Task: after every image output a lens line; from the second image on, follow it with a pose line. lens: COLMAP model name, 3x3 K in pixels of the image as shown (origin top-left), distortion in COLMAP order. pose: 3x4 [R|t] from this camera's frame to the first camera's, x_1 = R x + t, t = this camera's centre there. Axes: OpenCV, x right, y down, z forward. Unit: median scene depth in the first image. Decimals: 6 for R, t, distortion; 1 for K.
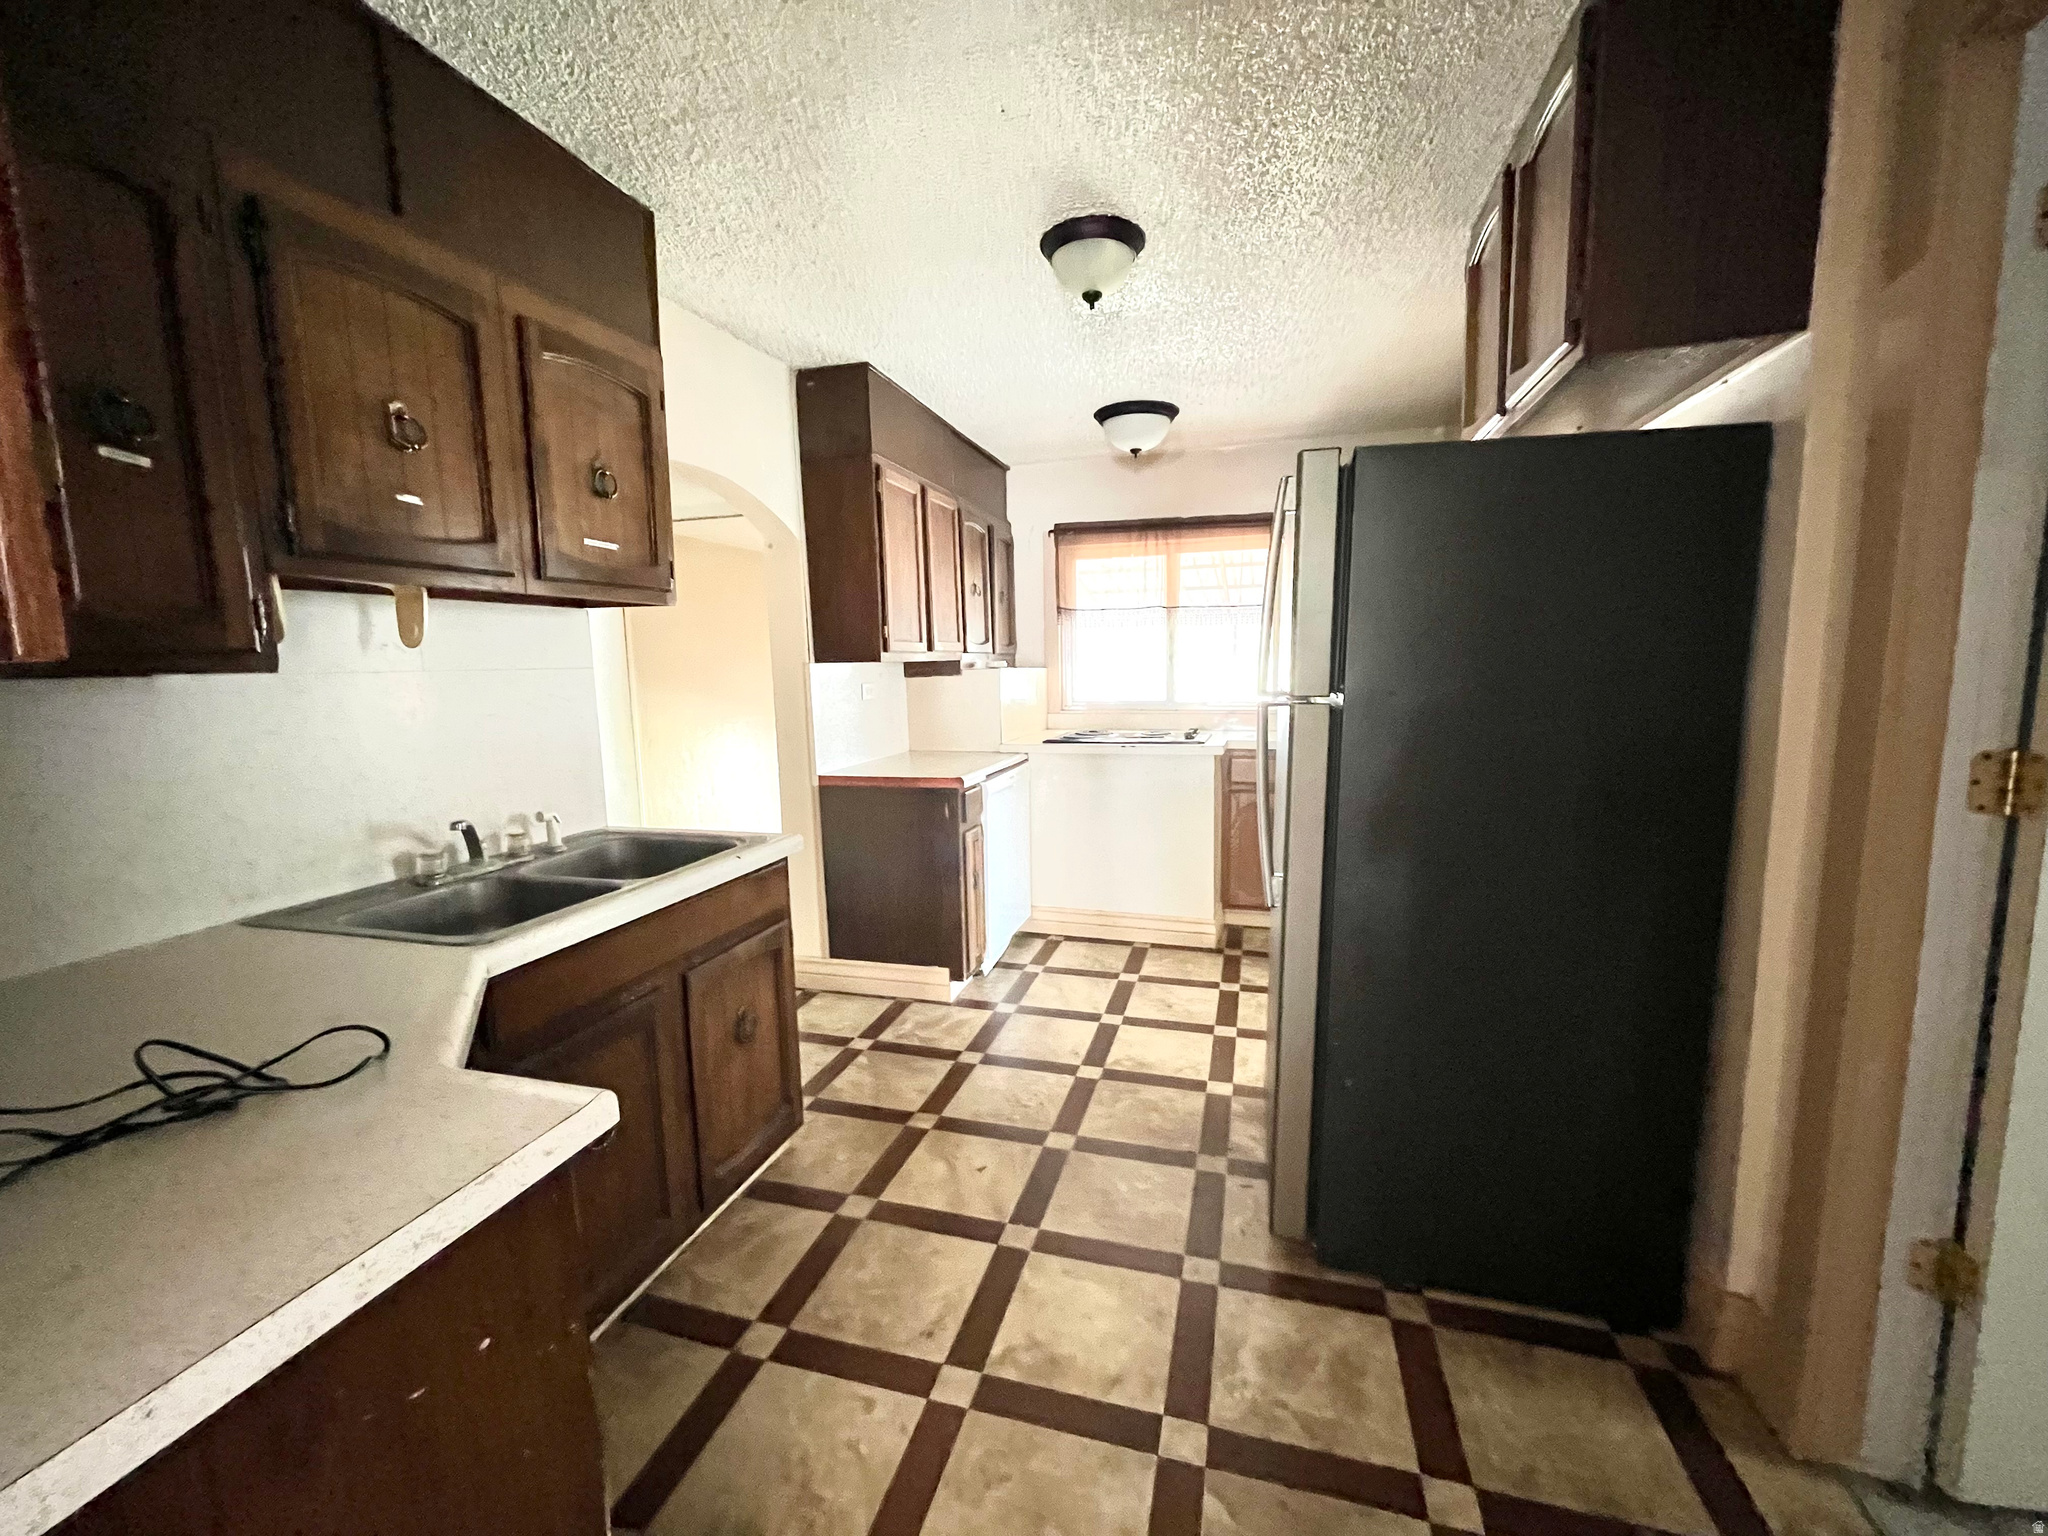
lens RADIAL K [[827.8, 0, 1030.3], [0, 827.8, 769.3], [0, 0, 1]] dist [0.000077, 0.000285]
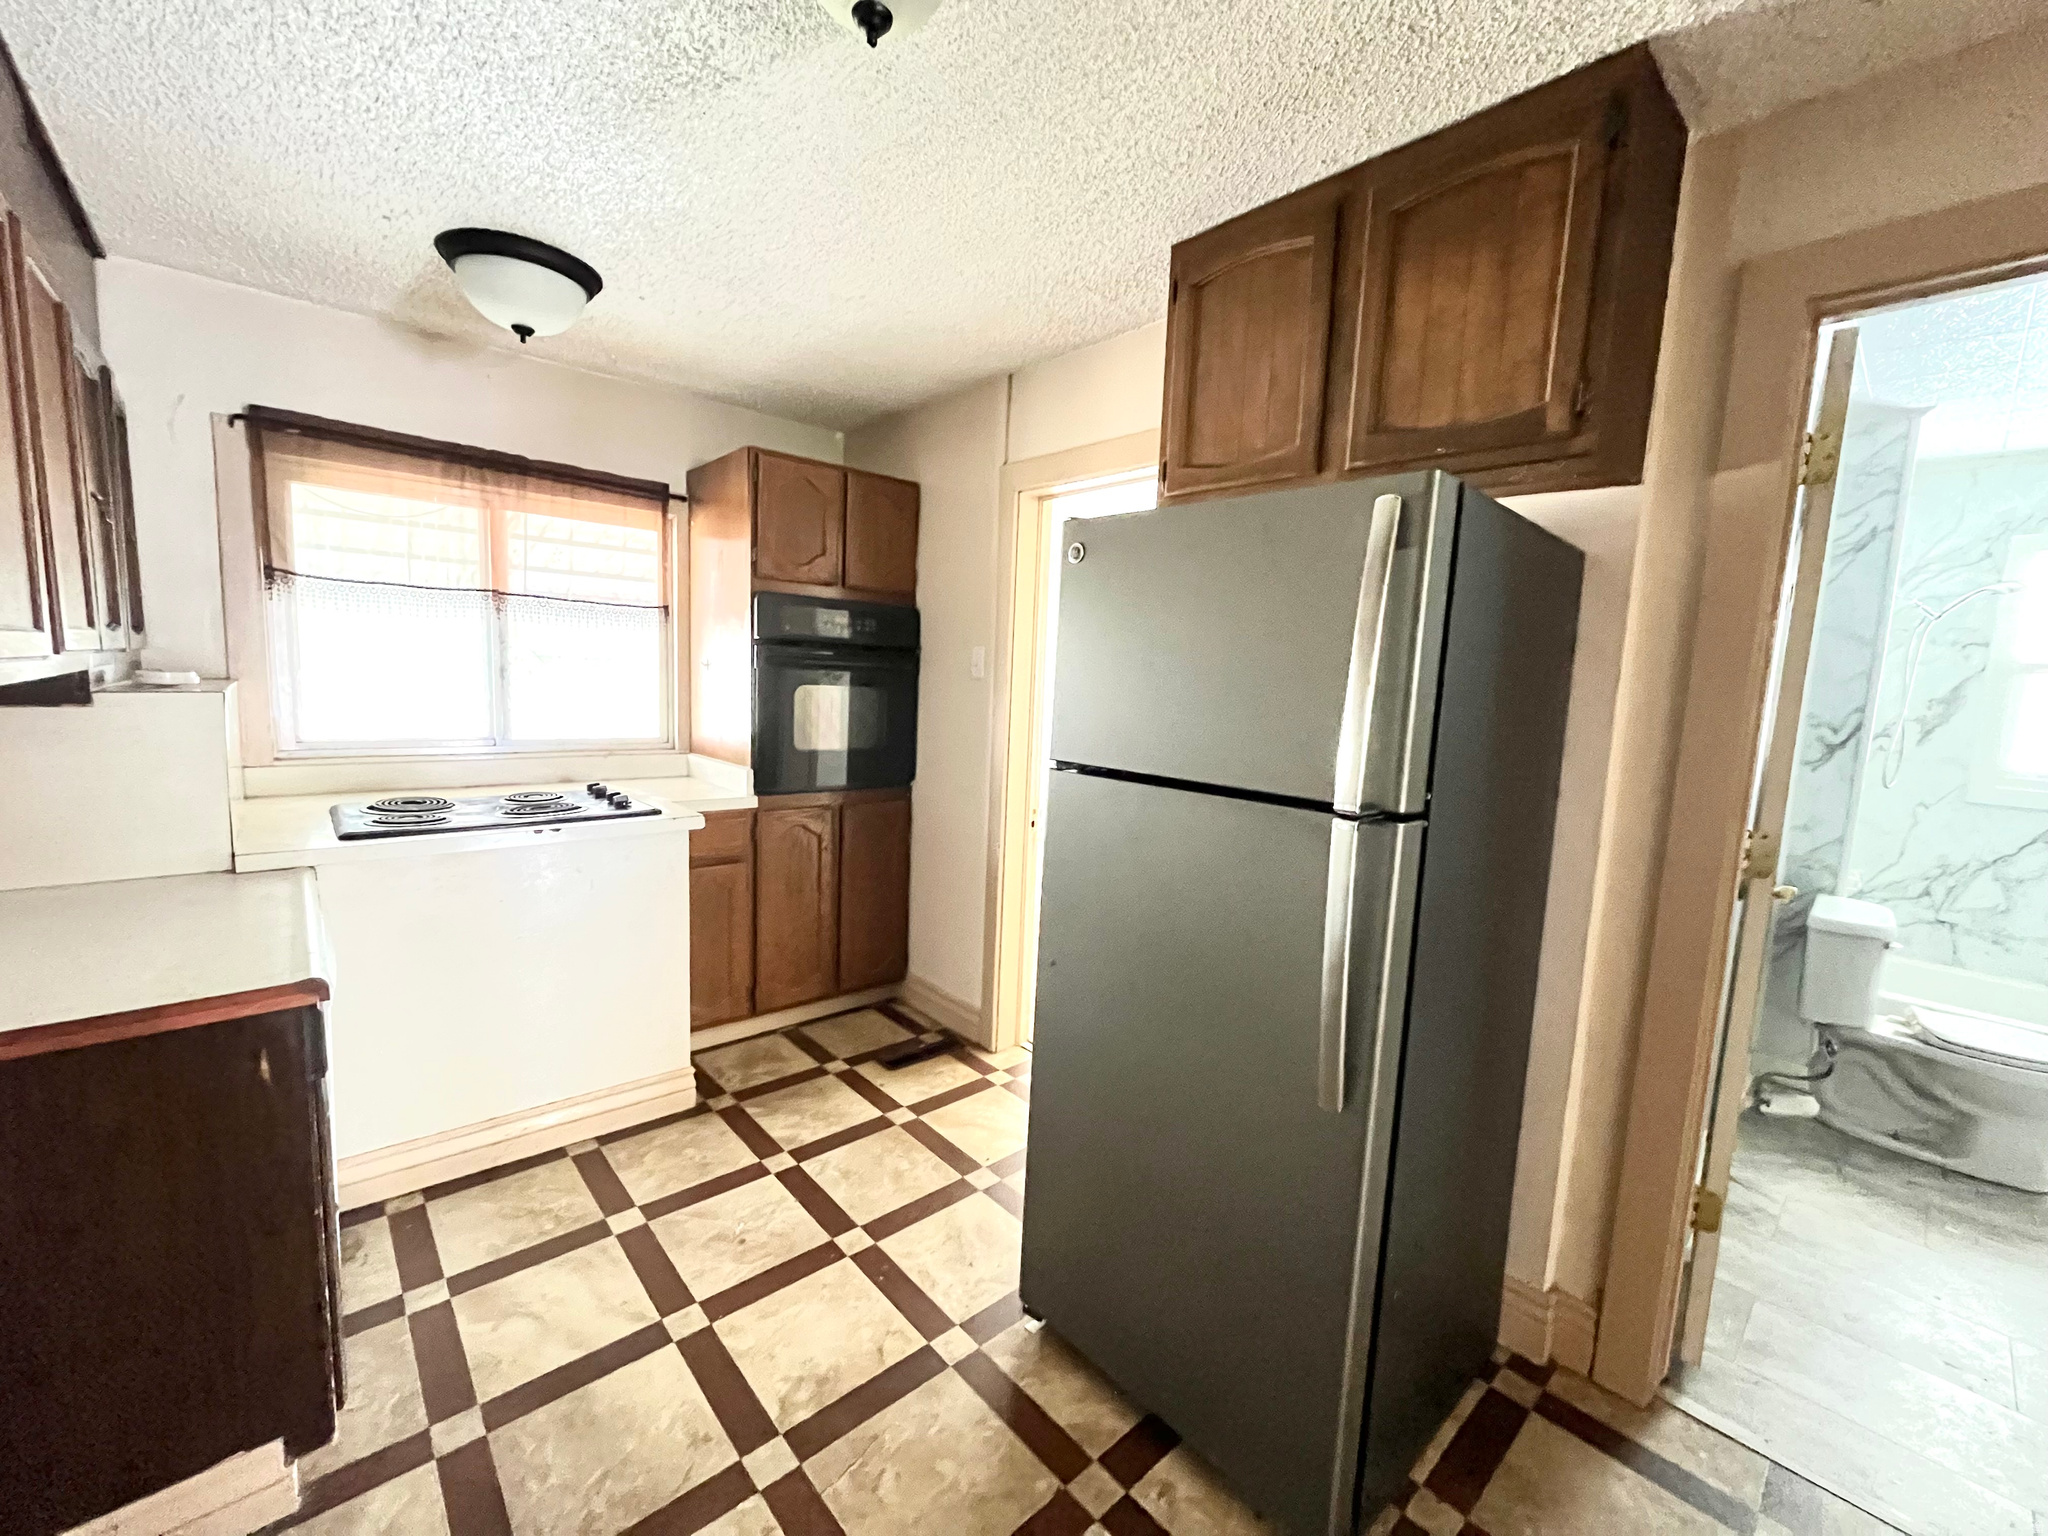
lens RADIAL K [[827.8, 0, 1021.4], [0, 827.8, 766.0], [0, 0, 1]] dist [0.000077, 0.000285]
pose [[0.537172, -0.055842, 0.841622, -0.196780], [0.056060, 0.997963, 0.030435, -0.072886], [-0.841608, 0.030833, 0.539209, 0.392679]]
